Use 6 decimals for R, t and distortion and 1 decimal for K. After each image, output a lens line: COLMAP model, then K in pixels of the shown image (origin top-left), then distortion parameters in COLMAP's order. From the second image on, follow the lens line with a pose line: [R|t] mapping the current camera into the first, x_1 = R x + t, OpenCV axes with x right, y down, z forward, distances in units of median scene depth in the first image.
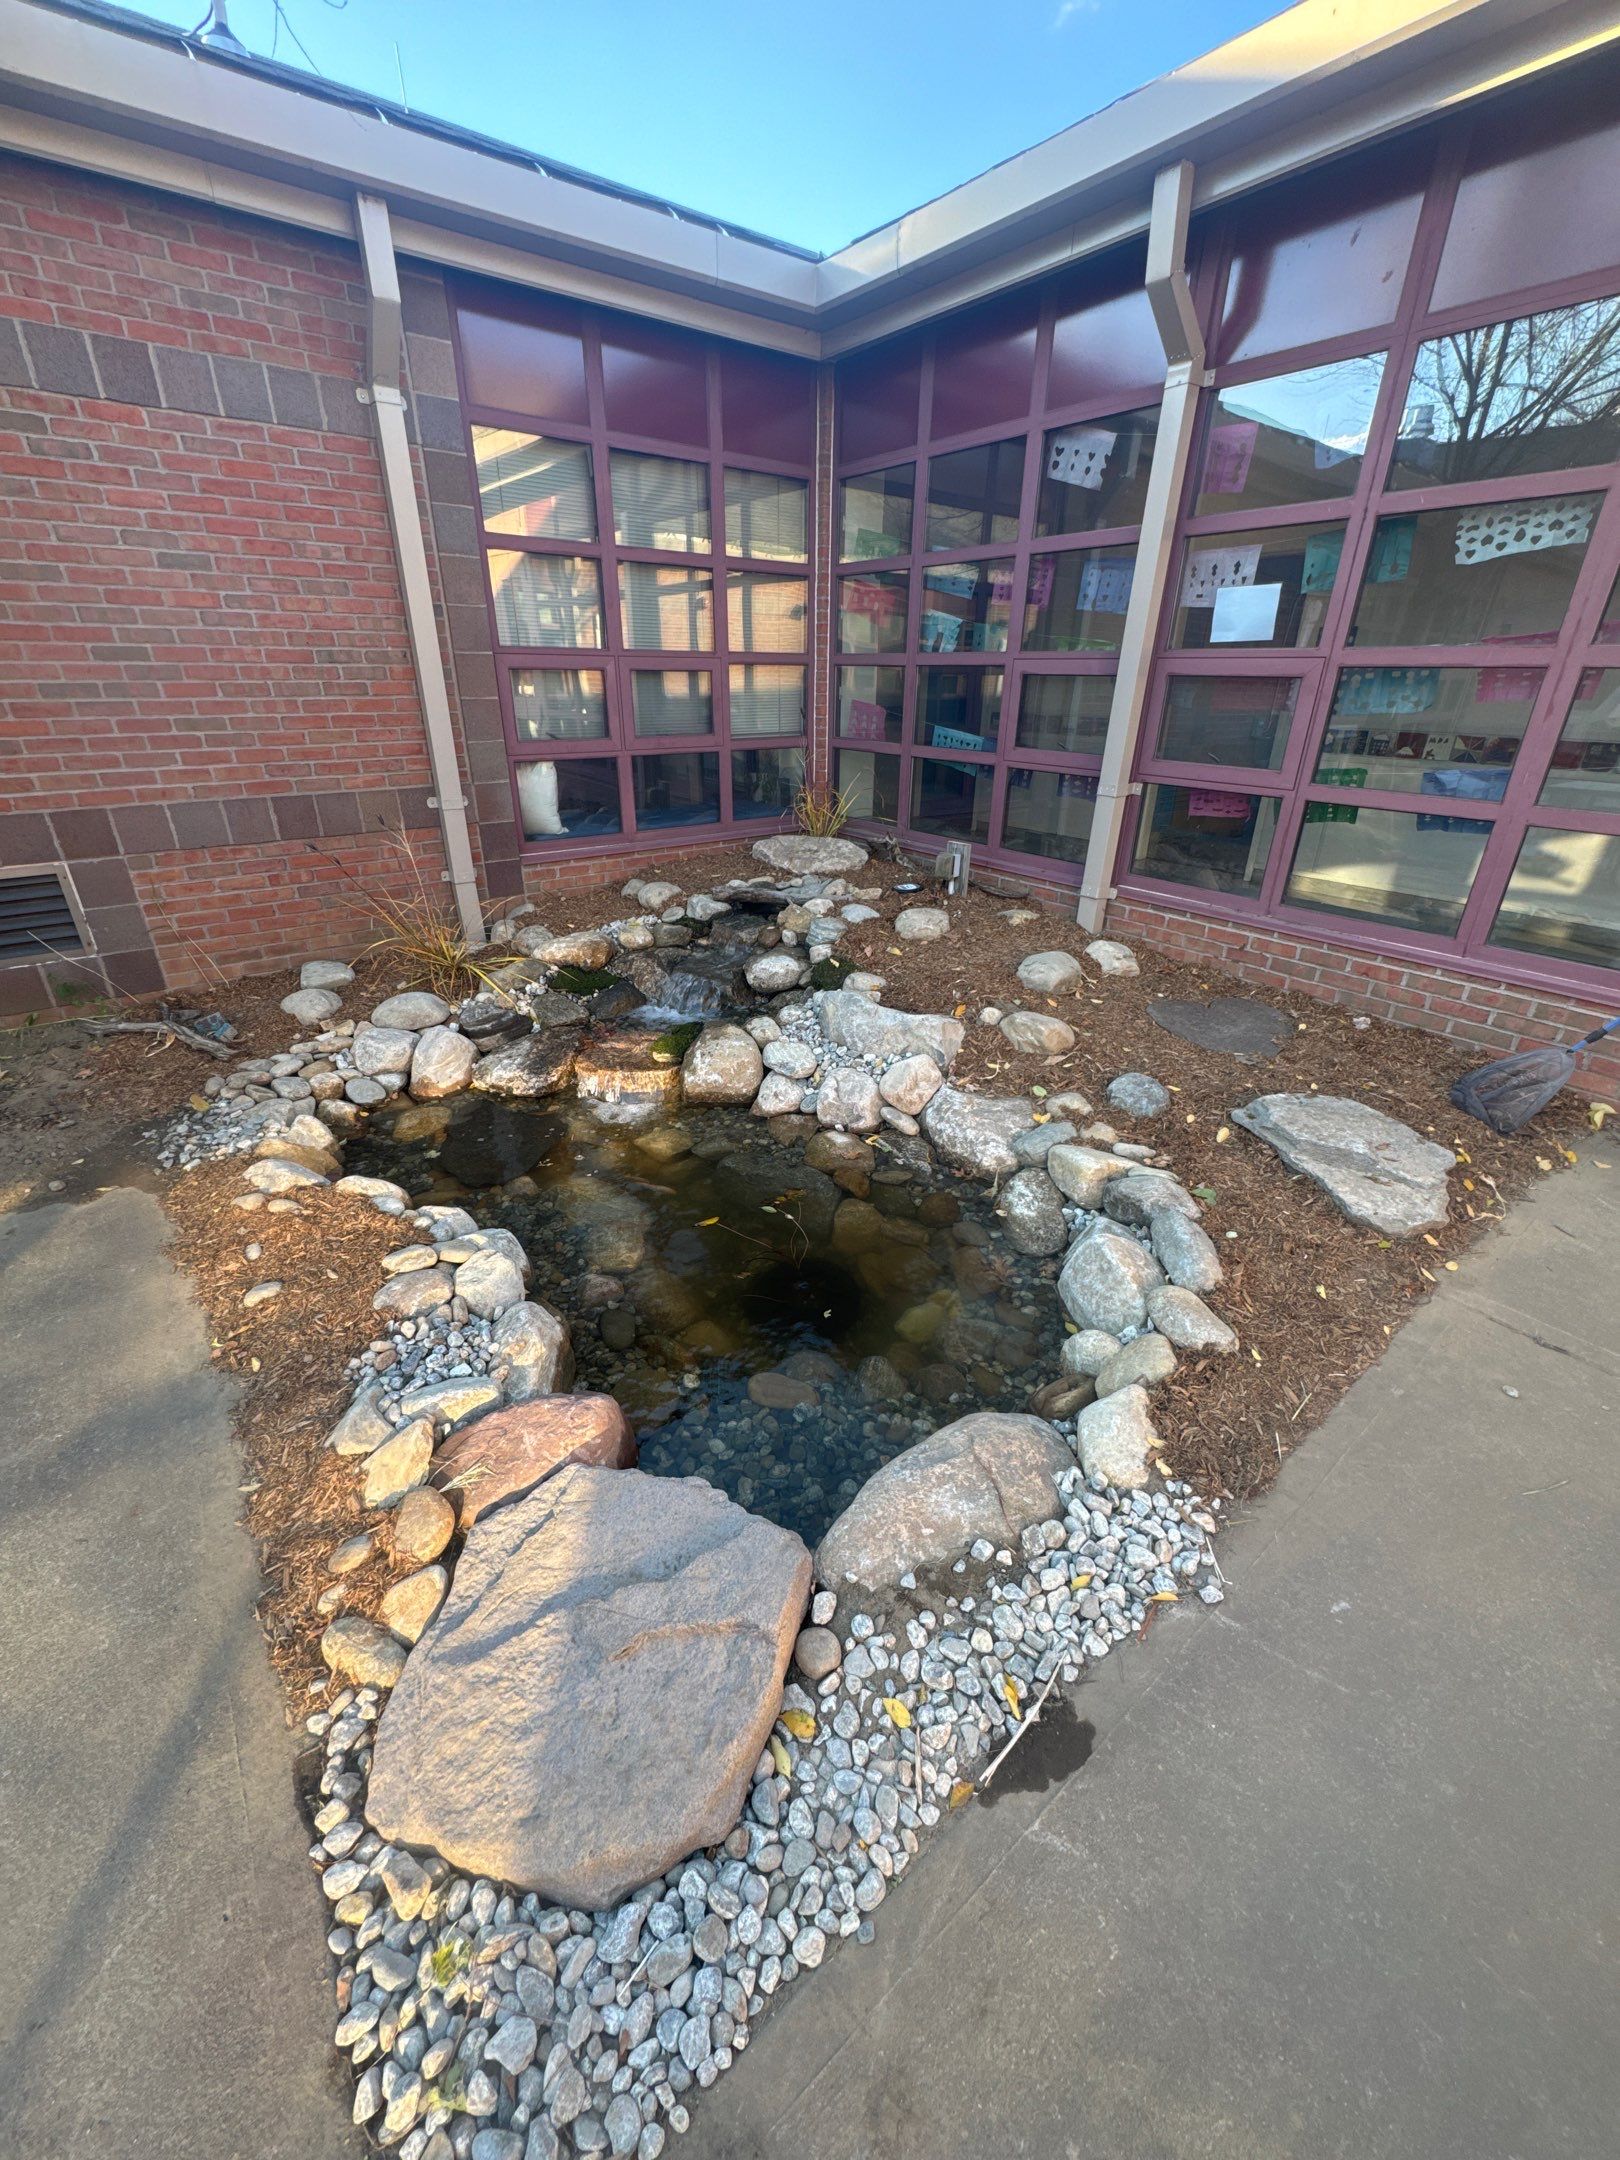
lens RADIAL K [[856.6, 0, 812.9], [0, 856.6, 1081.9], [0, 0, 1]] dist [-0.004695, 0.000366]
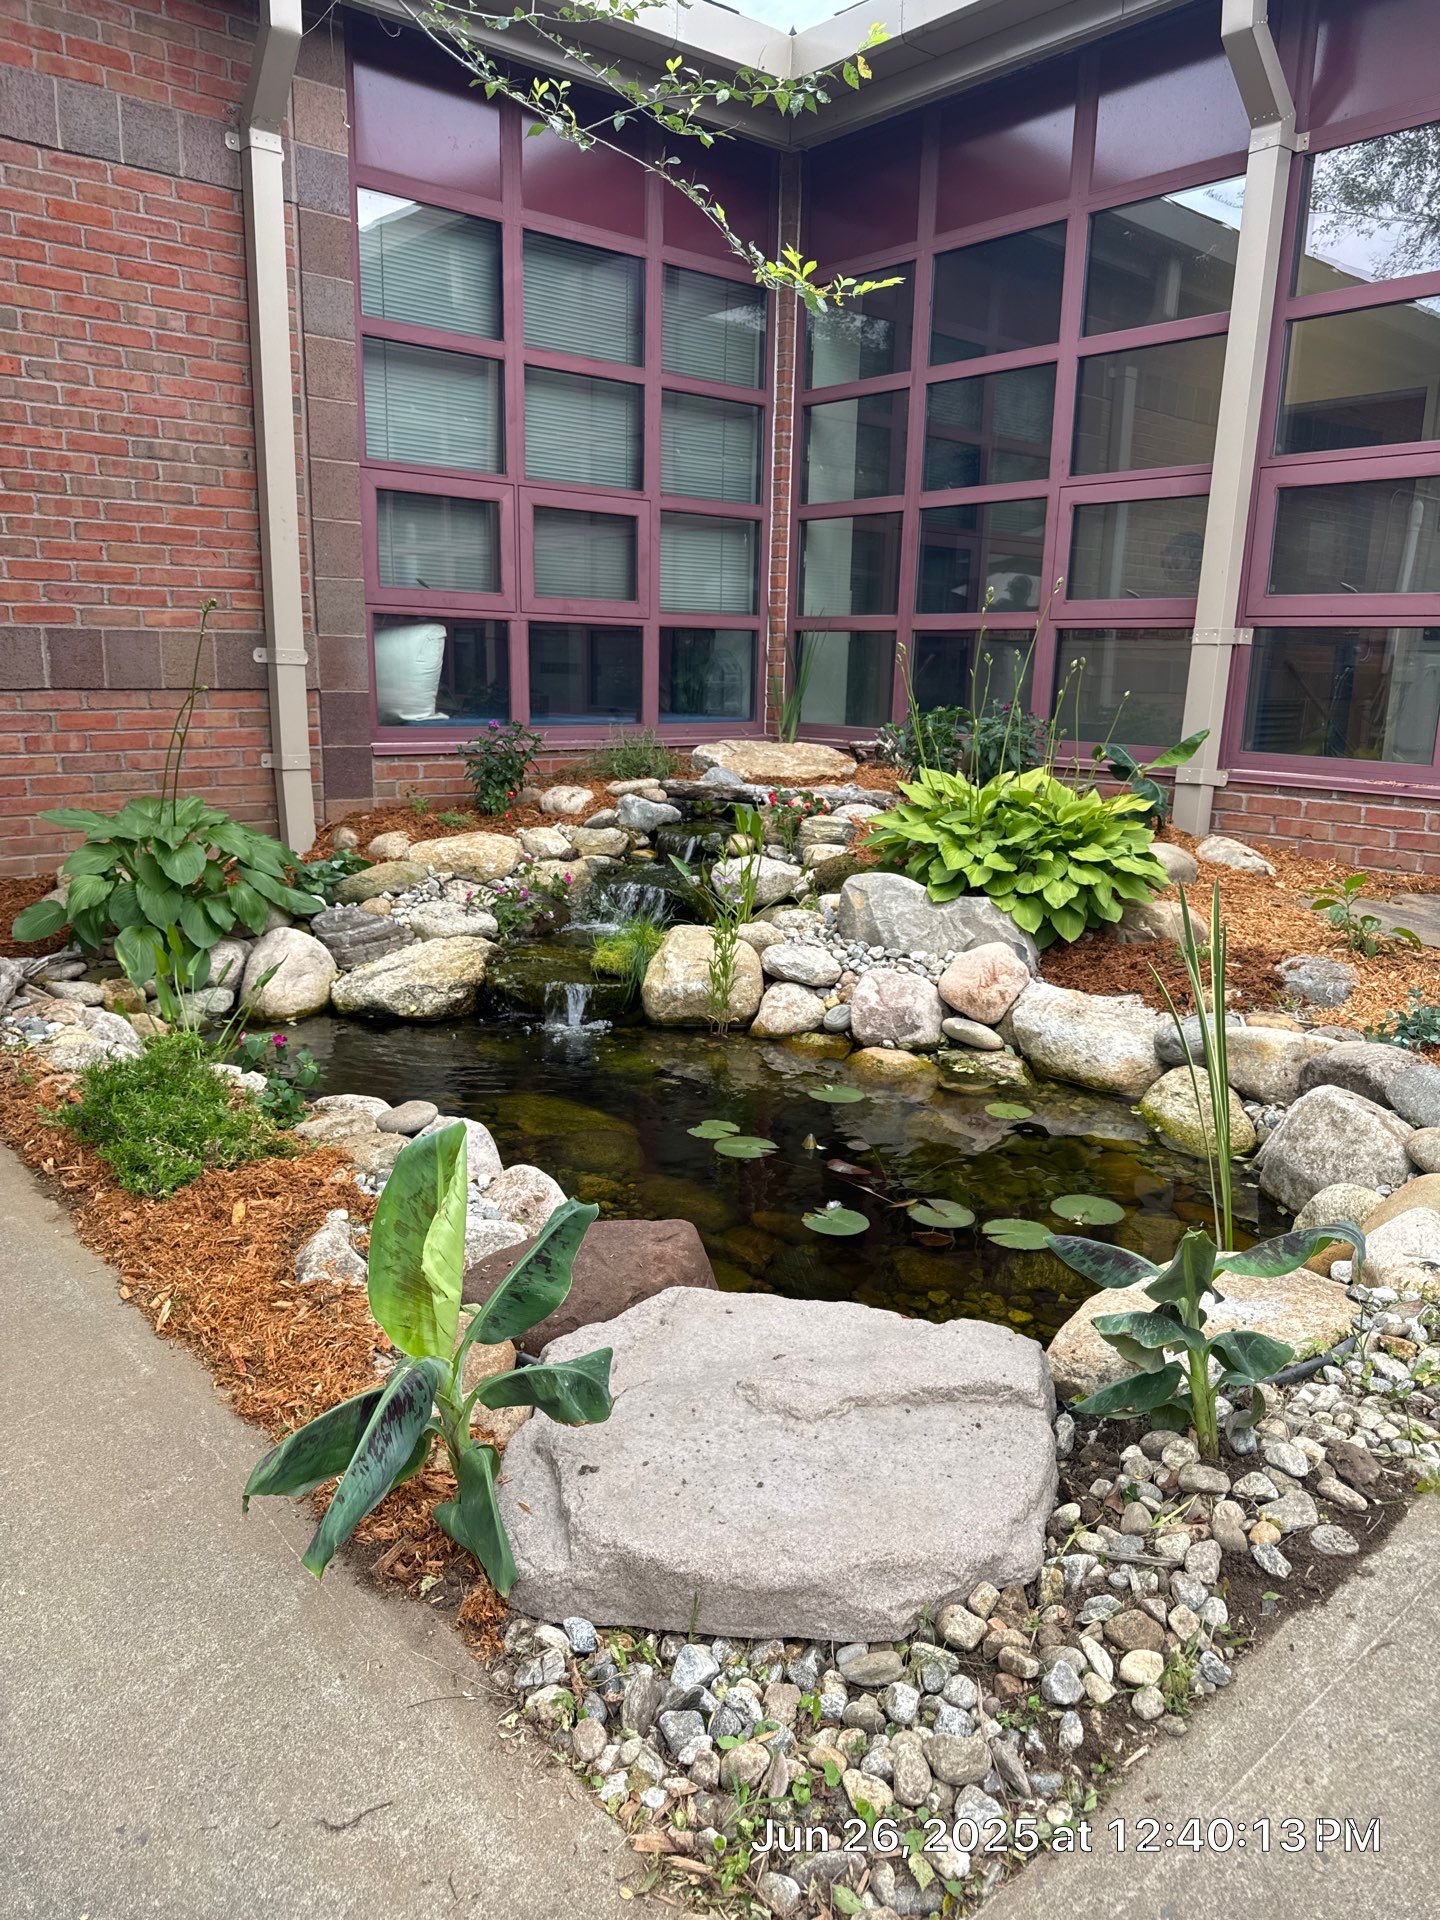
lens RADIAL K [[1367.3, 0, 723.5], [0, 1367.3, 962.4], [0, 0, 1]] dist [0.019764, -0.017060]
pose [[0.999098, 0.000465, 0.042470, -0.141116], [0.009099, 0.974385, -0.224703, 0.226648], [-0.041487, 0.224887, 0.973501, -0.077270]]
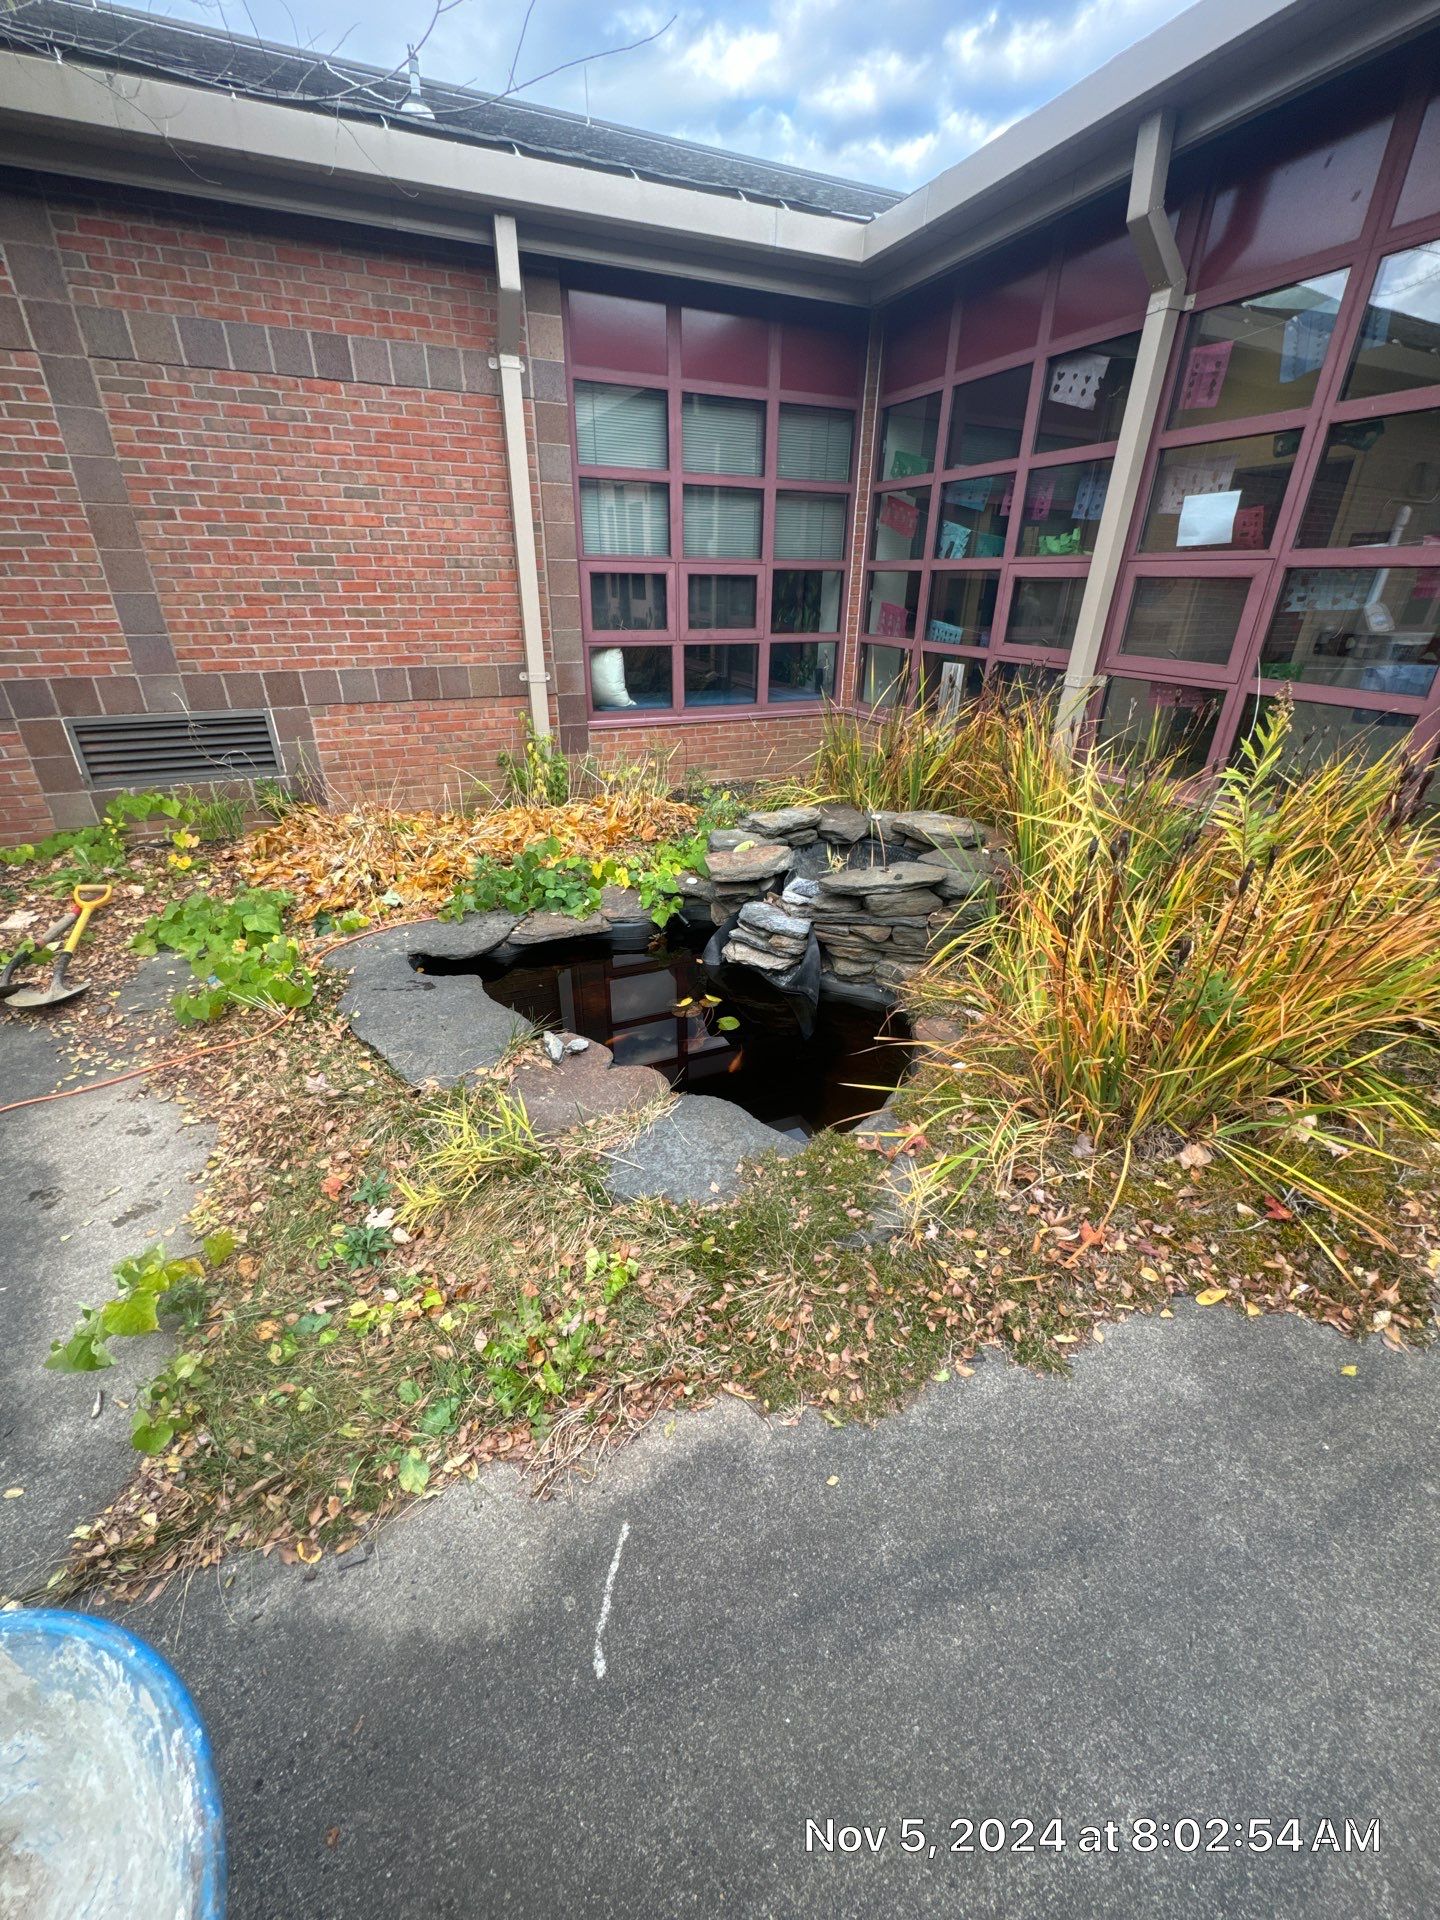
lens RADIAL K [[761.5, 0, 723.0], [0, 761.5, 961.9], [0, 0, 1]] dist [-0.004695, 0.000366]
pose [[0.970666, 0.108743, -0.214437, 0.182608], [-0.105439, 0.994064, 0.026821, 0.051683], [0.216081, -0.003424, 0.976369, -0.079430]]
